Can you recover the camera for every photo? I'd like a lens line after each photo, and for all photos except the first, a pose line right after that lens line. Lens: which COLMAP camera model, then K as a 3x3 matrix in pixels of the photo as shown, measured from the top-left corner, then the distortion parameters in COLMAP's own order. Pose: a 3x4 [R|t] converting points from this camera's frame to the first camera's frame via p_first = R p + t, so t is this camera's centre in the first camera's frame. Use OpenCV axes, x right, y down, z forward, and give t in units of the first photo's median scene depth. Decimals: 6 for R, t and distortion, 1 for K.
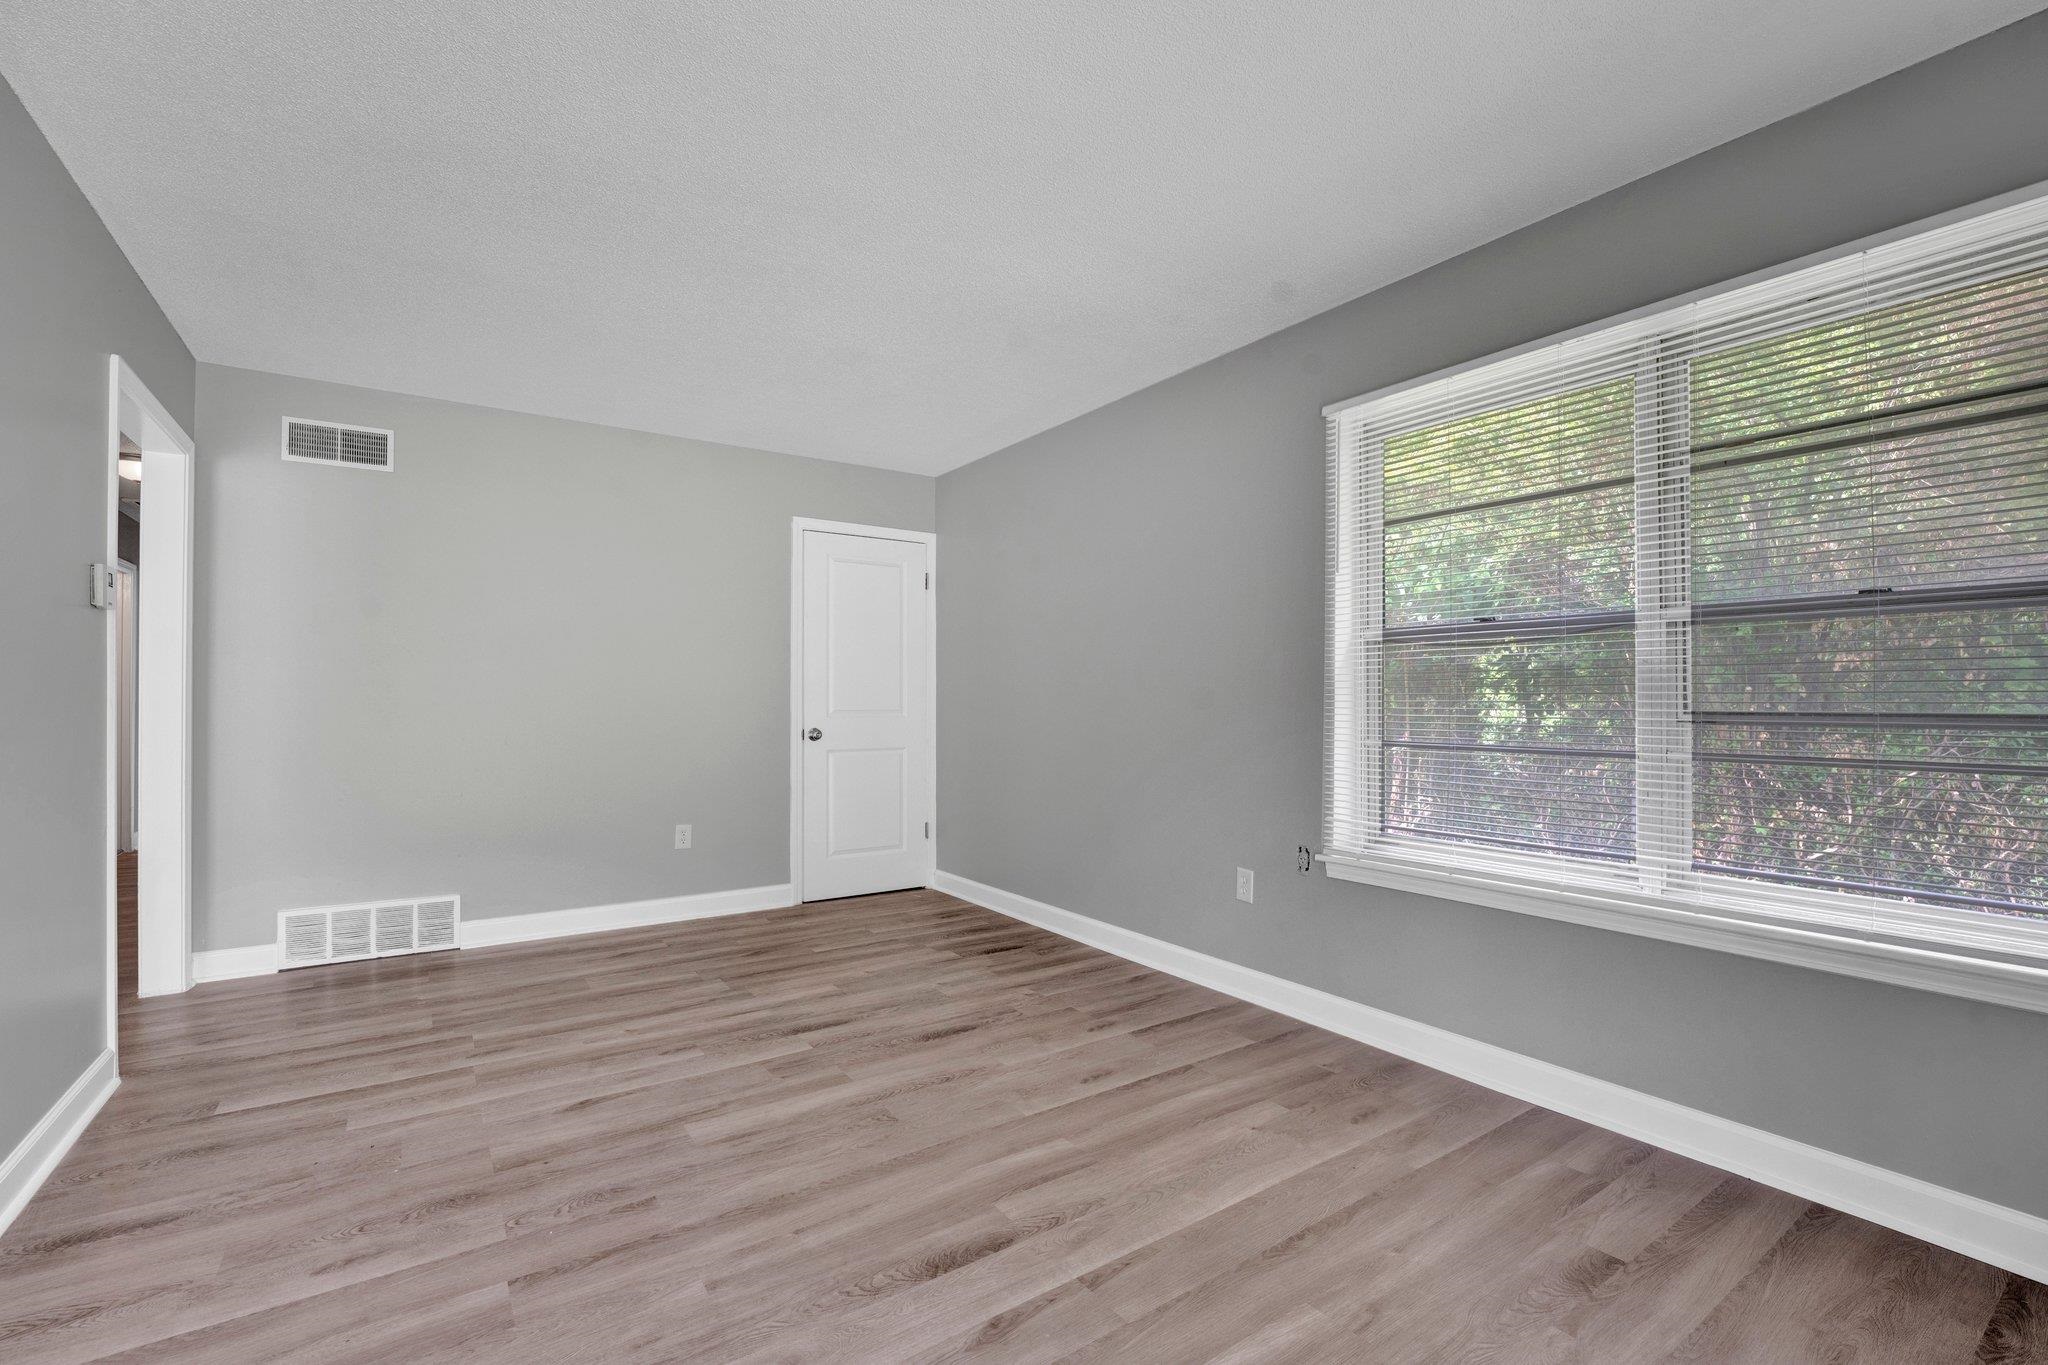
lens RADIAL K [[882.8, 0, 1022.1], [0, 882.8, 704.4], [0, 0, 1]] dist [-0.015352, 0.000570]
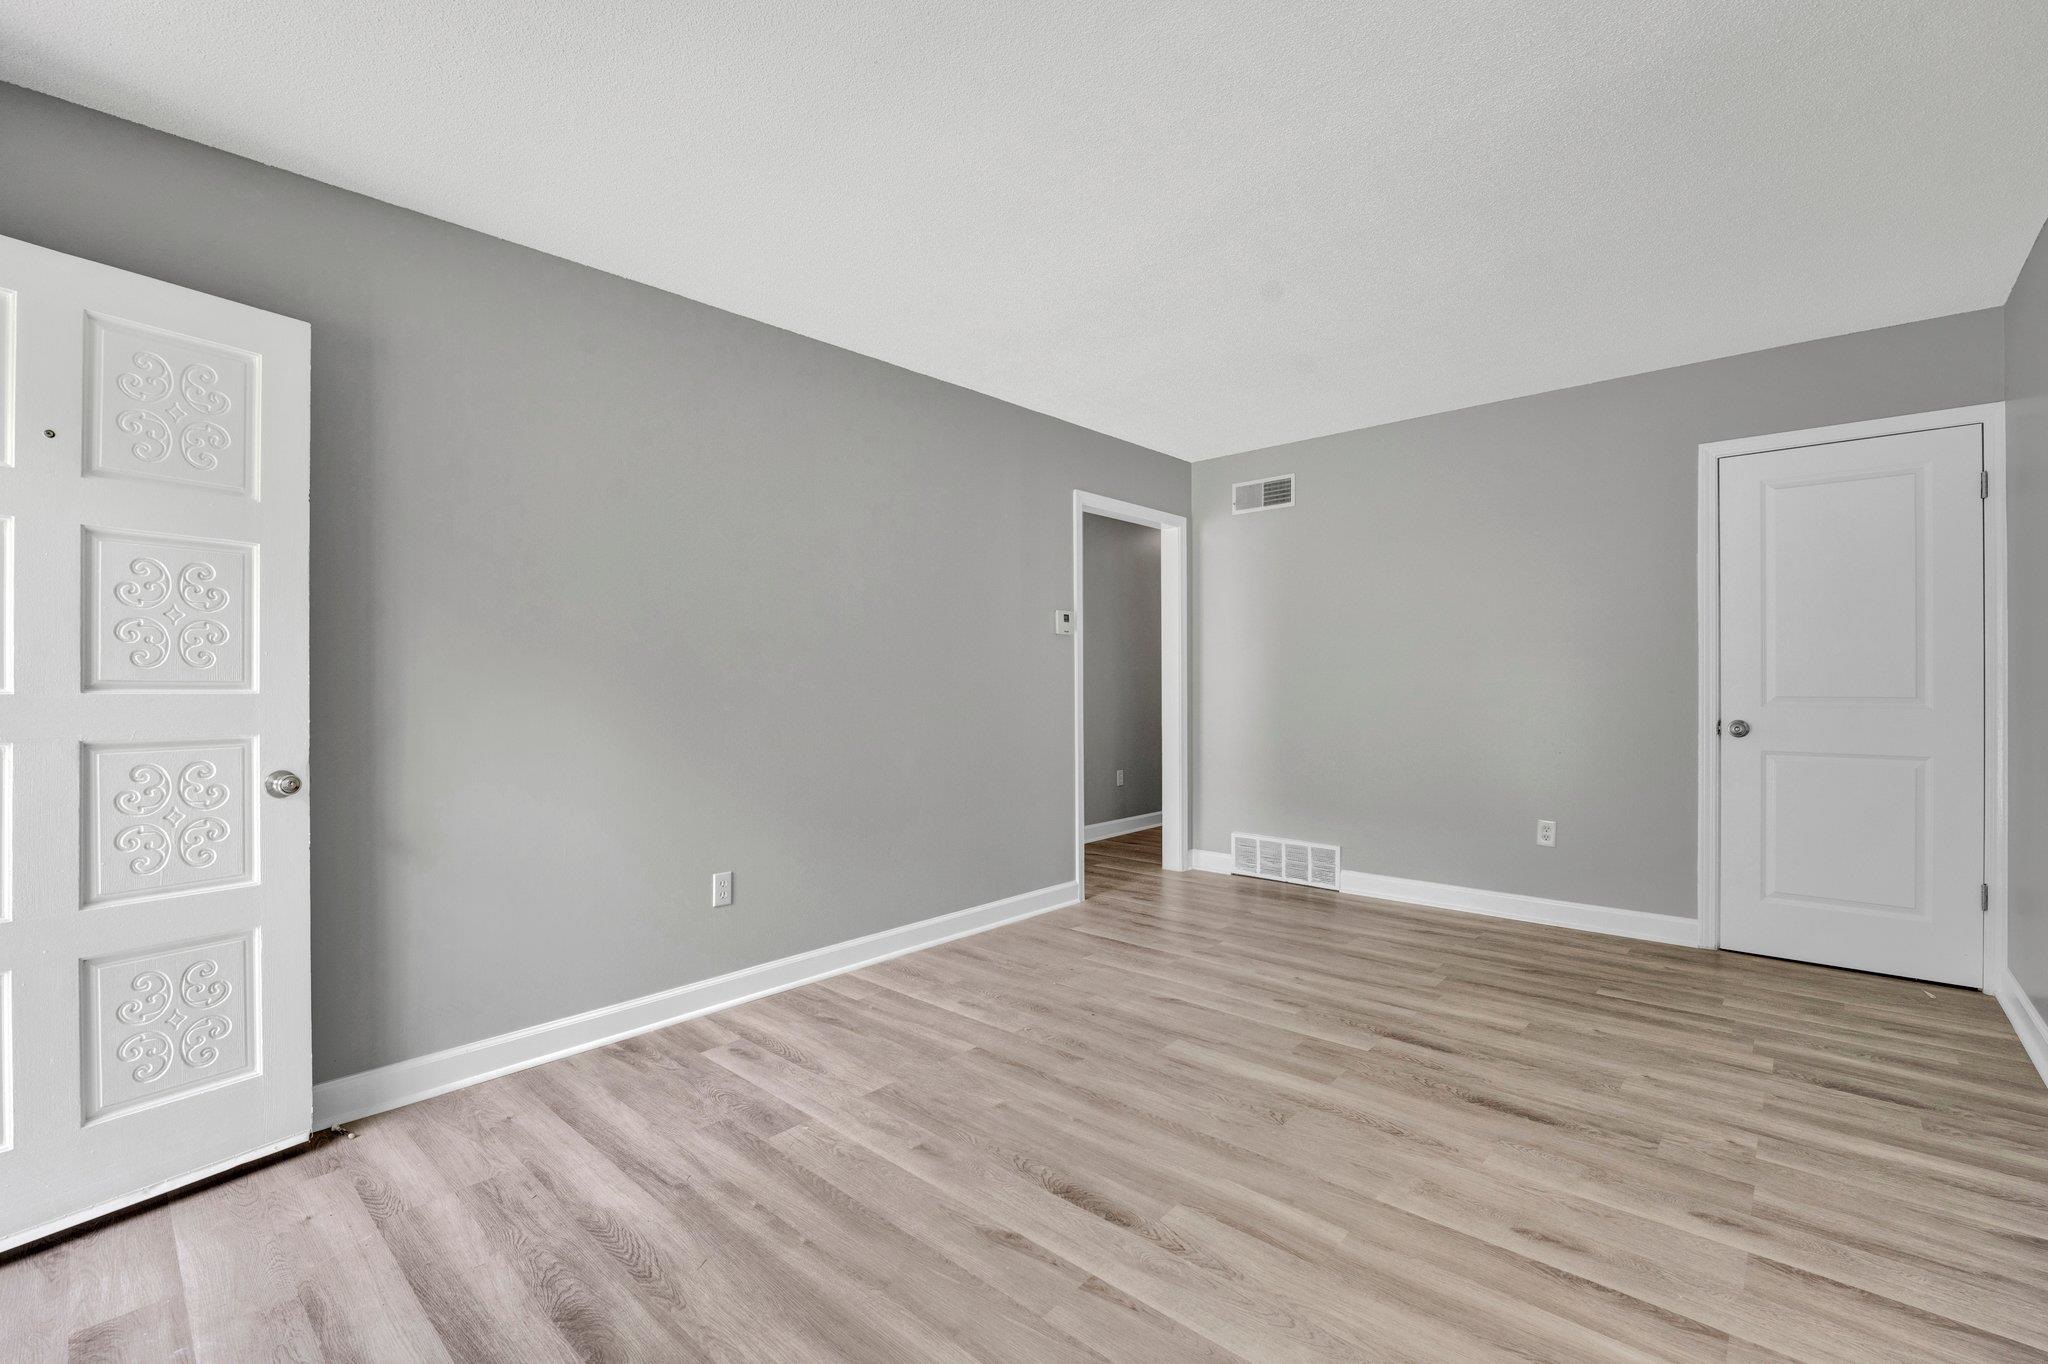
lens RADIAL K [[882.8, 0, 1022.1], [0, 882.8, 703.9], [0, 0, 1]] dist [-0.015352, 0.000570]
pose [[0.229150, 0.020191, -0.973182, 0.522203], [0.001010, 0.999779, 0.020980, -0.004572], [0.973391, -0.005790, 0.229079, 0.368979]]
